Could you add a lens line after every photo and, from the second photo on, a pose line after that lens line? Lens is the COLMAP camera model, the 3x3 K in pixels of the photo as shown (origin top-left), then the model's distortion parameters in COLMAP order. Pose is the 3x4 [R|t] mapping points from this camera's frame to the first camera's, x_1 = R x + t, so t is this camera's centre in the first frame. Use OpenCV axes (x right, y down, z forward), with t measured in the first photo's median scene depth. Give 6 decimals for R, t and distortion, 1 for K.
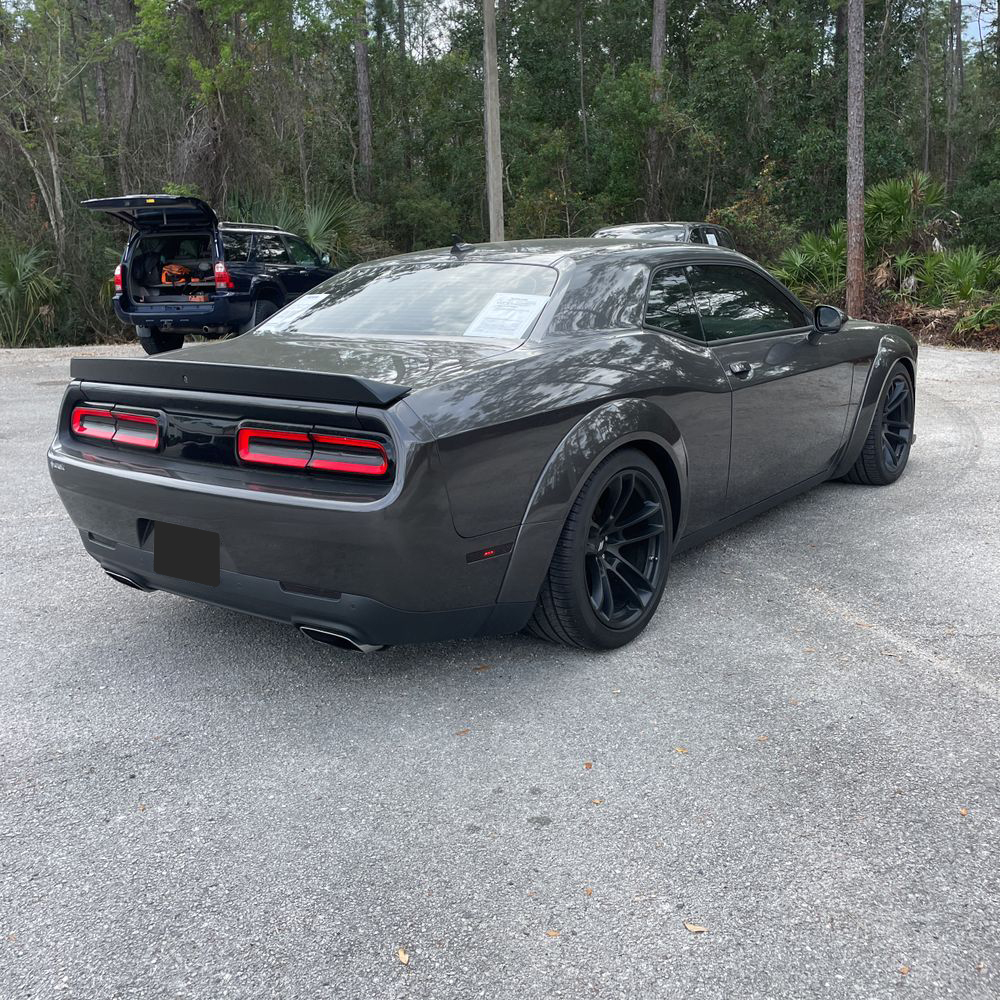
lens RADIAL K [[1007.7, 0, 494.4], [0, 1007.7, 472.3], [0, 0, 1]] dist [0.101207, -0.125752]
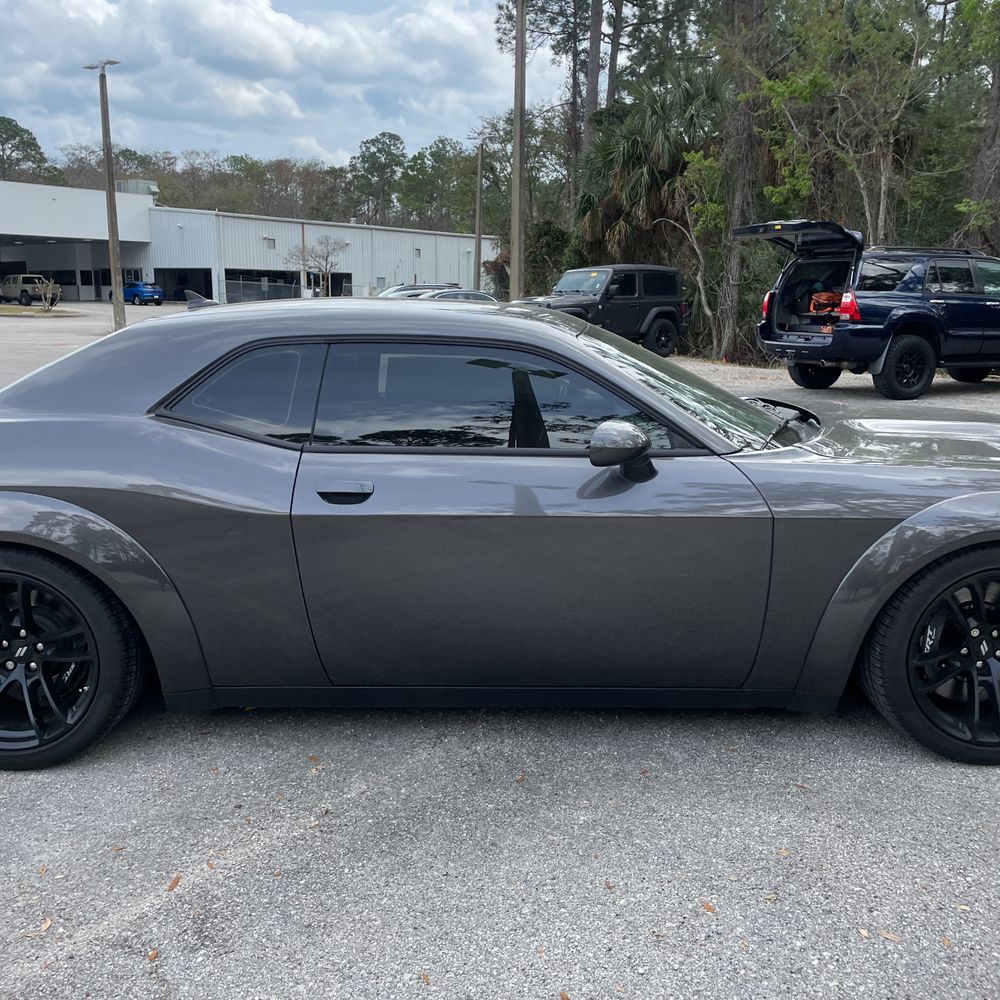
lens RADIAL K [[1011.1, 0, 494.4], [0, 1011.1, 489.2], [0, 0, 1]] dist [0.080105, -0.099604]
pose [[0.615575, 0.181479, -0.766898, 0.257780], [-0.178980, 0.979890, 0.088217, -0.055317], [0.767485, 0.082955, 0.635677, 0.186407]]
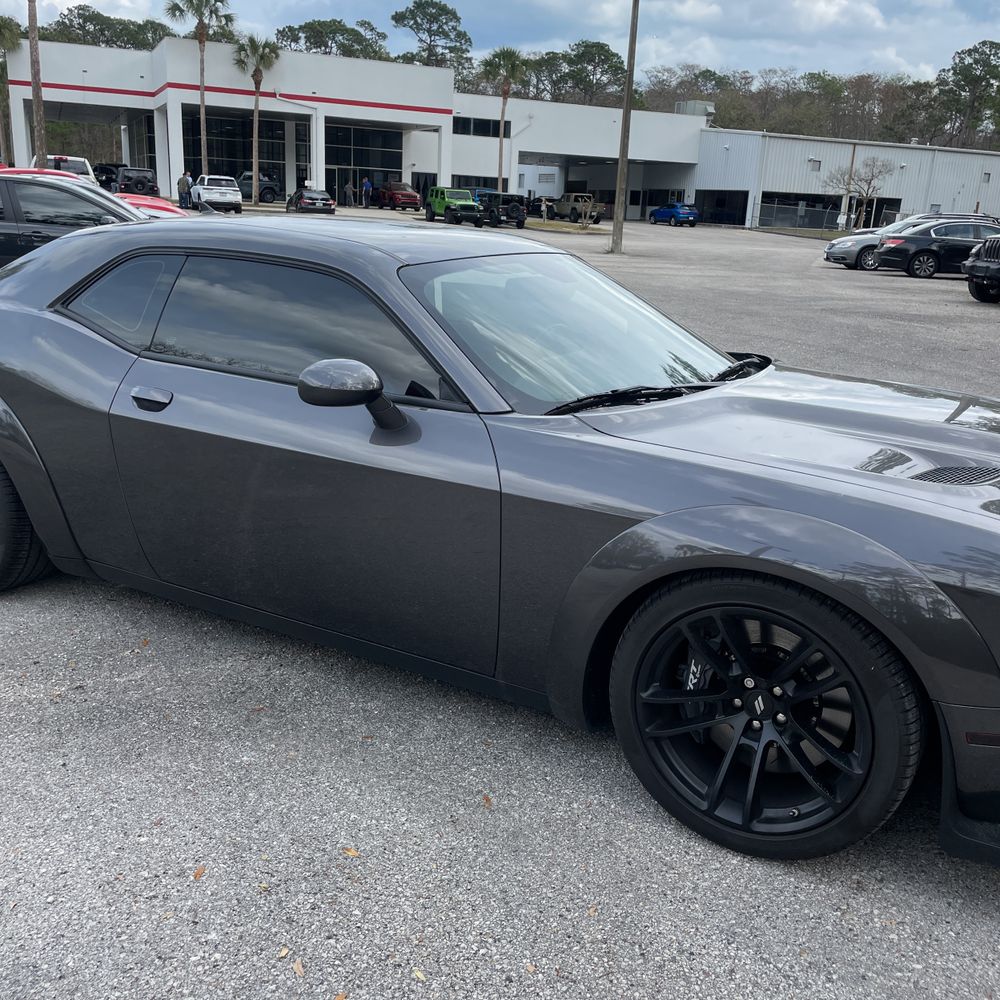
lens RADIAL K [[1006.9, 0, 510.0], [0, 1006.9, 488.5], [0, 0, 1]] dist [0.086115, -0.119631]
pose [[0.146460, 0.303075, -0.941645, 0.303620], [-0.244153, 0.933535, 0.262490, -0.090437], [0.958613, 0.191461, 0.210722, 0.332105]]
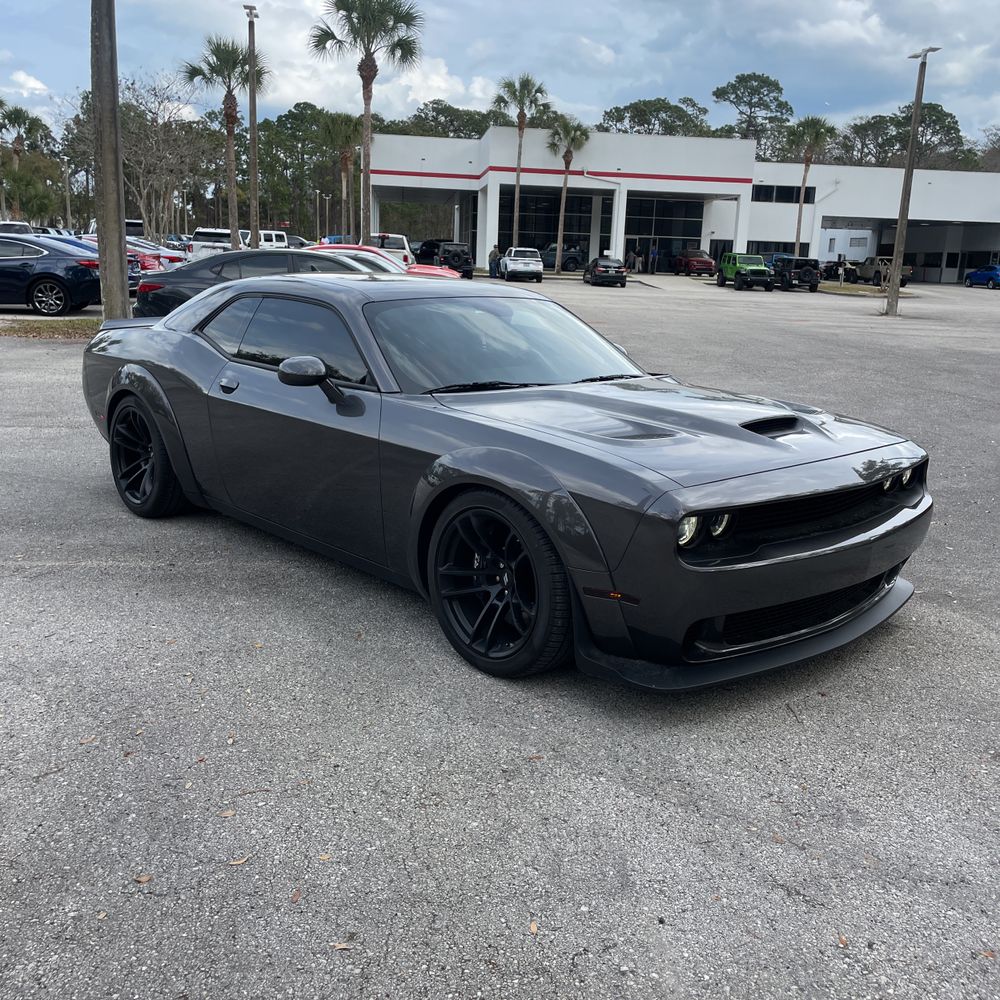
lens RADIAL K [[1003.6, 0, 515.1], [0, 1003.6, 487.7], [0, 0, 1]] dist [0.072661, -0.084830]
pose [[-0.152475, 0.243813, -0.957761, 0.406018], [-0.224421, 0.935235, 0.273806, -0.116588], [0.962490, 0.256690, -0.087883, 0.436892]]
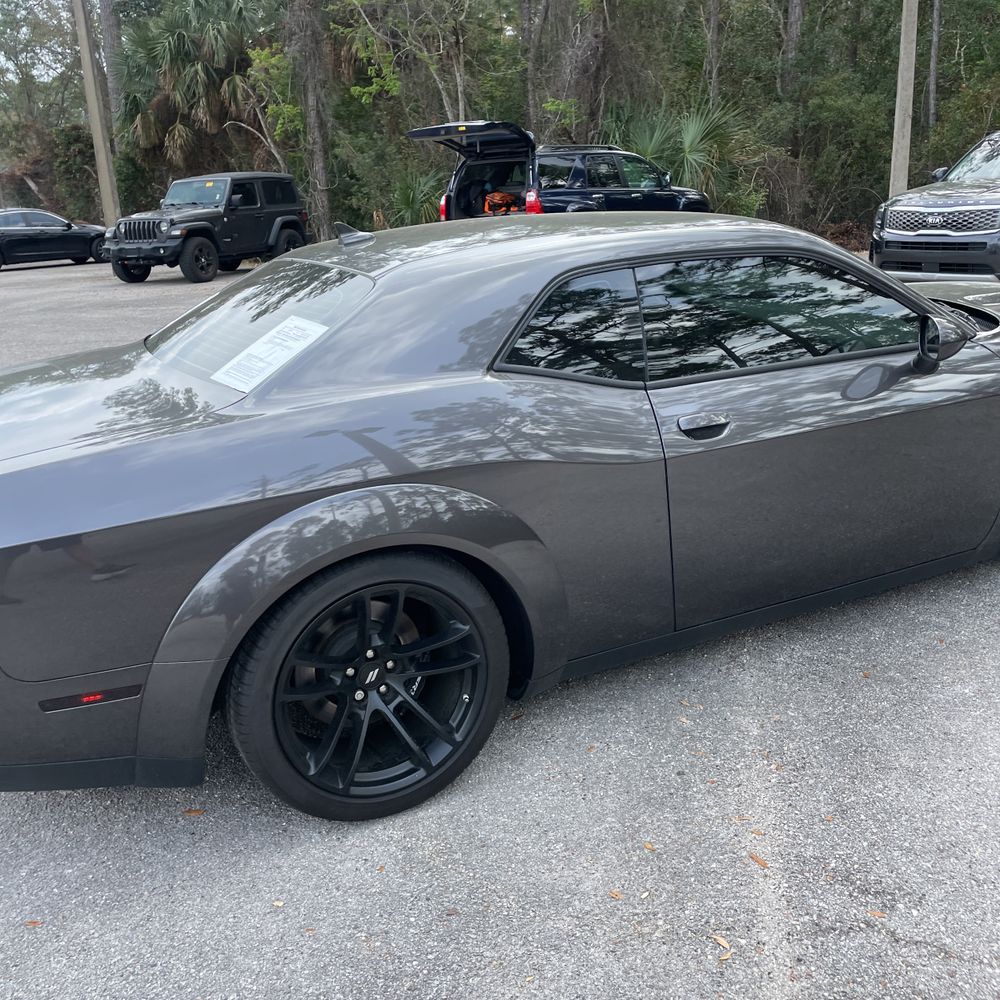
lens RADIAL K [[1018.1, 0, 497.3], [0, 1018.1, 481.7], [0, 0, 1]] dist [0.088999, -0.123875]
pose [[0.904941, 0.103283, -0.412812, 0.120924], [-0.062647, 0.991863, 0.110826, -0.038934], [0.420900, -0.074429, 0.904048, 0.096300]]
